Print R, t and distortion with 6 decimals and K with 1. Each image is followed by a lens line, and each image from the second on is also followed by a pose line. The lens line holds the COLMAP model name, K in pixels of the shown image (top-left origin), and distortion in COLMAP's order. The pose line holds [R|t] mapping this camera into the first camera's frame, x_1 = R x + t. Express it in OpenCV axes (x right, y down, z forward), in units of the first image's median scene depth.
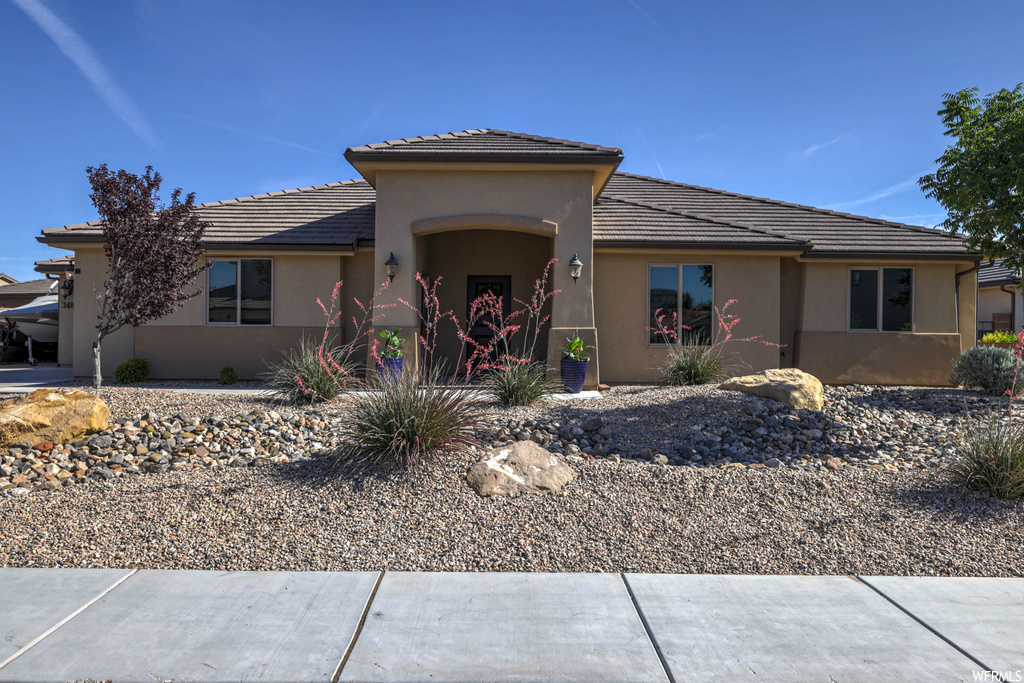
lens RADIAL K [[764.6, 0, 512.0], [0, 764.6, 341.5], [0, 0, 1]] dist [0.000835, 0.000079]
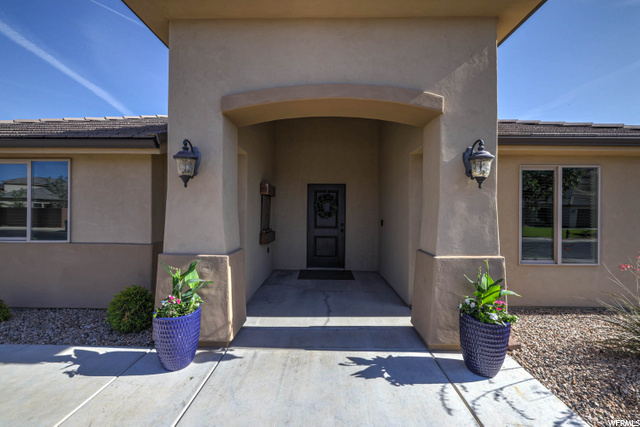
lens RADIAL K [[265.4, 0, 320.0], [0, 265.4, 213.5], [0, 0, 1]] dist [0.002563, 0.000079]
pose [[0.999892, -0.002404, -0.014510, -0.042922], [0.002386, 0.999996, -0.001267, -0.053786], [0.014513, 0.001232, 0.999894, 0.769760]]
